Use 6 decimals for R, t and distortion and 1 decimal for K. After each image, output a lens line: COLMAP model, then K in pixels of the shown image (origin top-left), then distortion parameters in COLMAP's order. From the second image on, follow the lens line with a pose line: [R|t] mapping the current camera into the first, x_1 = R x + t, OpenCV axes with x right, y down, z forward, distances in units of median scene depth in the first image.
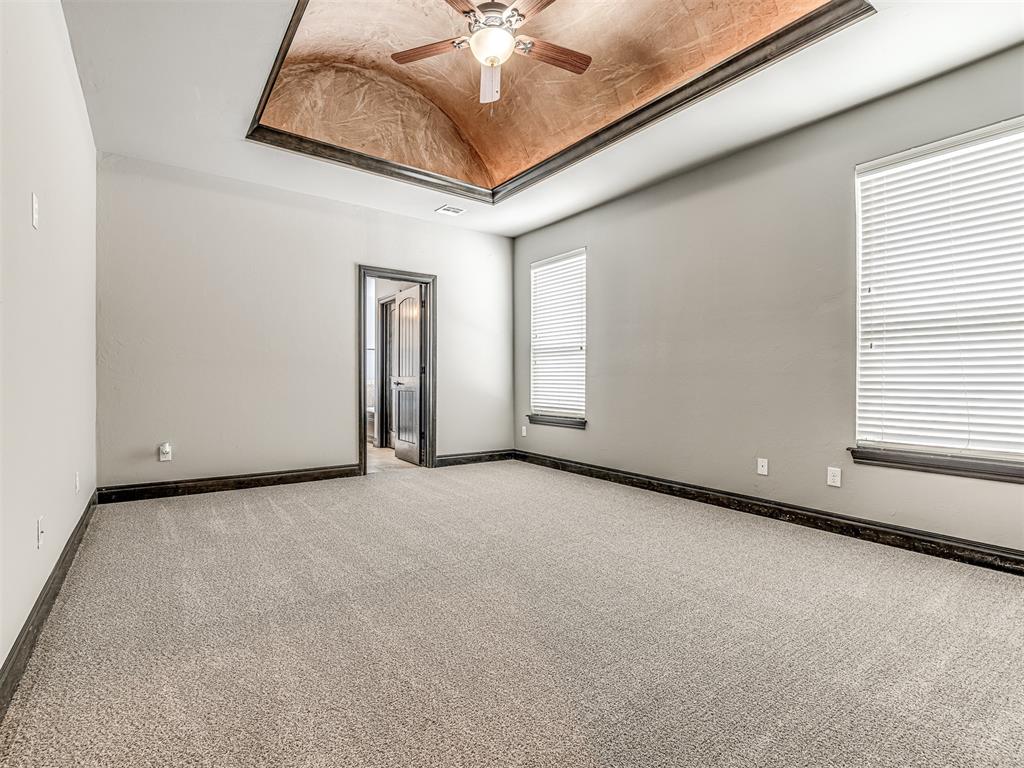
lens RADIAL K [[496.0, 0, 508.7], [0, 496.0, 385.8], [0, 0, 1]] dist [-0.002858, -0.000639]
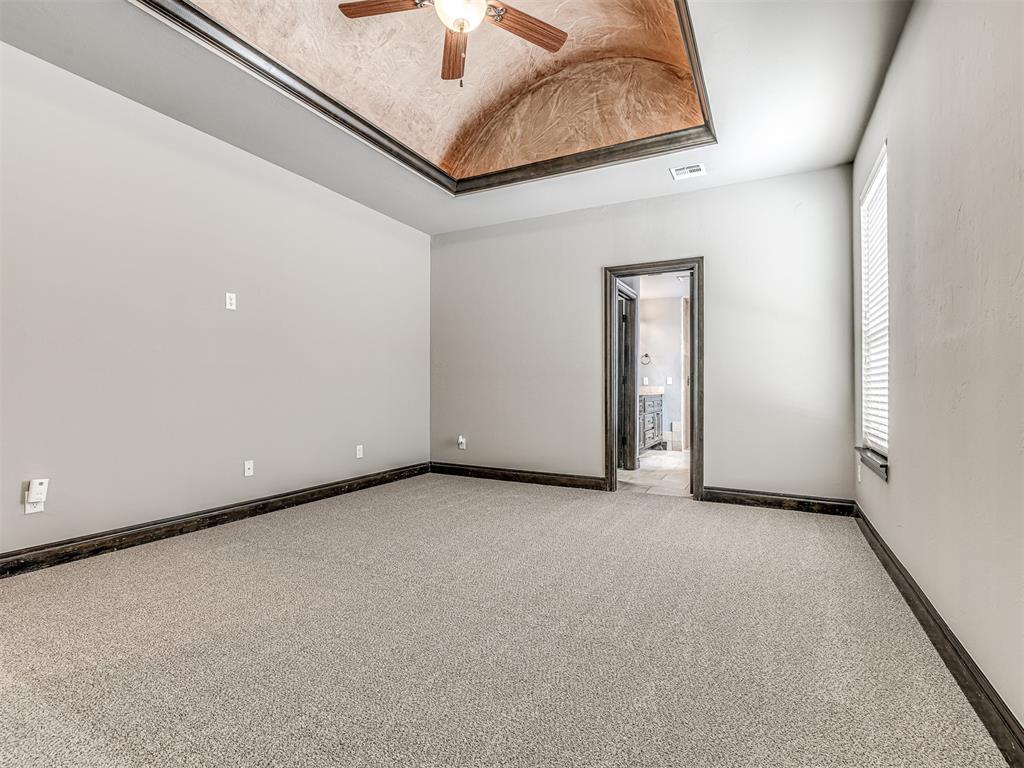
lens RADIAL K [[496.0, 0, 506.6], [0, 496.0, 382.3], [0, 0, 1]] dist [-0.002858, -0.000639]
pose [[0.437909, -0.009668, -0.898967, 0.507238], [-0.010809, 0.999813, -0.016018, -0.007998], [0.898954, 0.016732, 0.437723, 0.456123]]
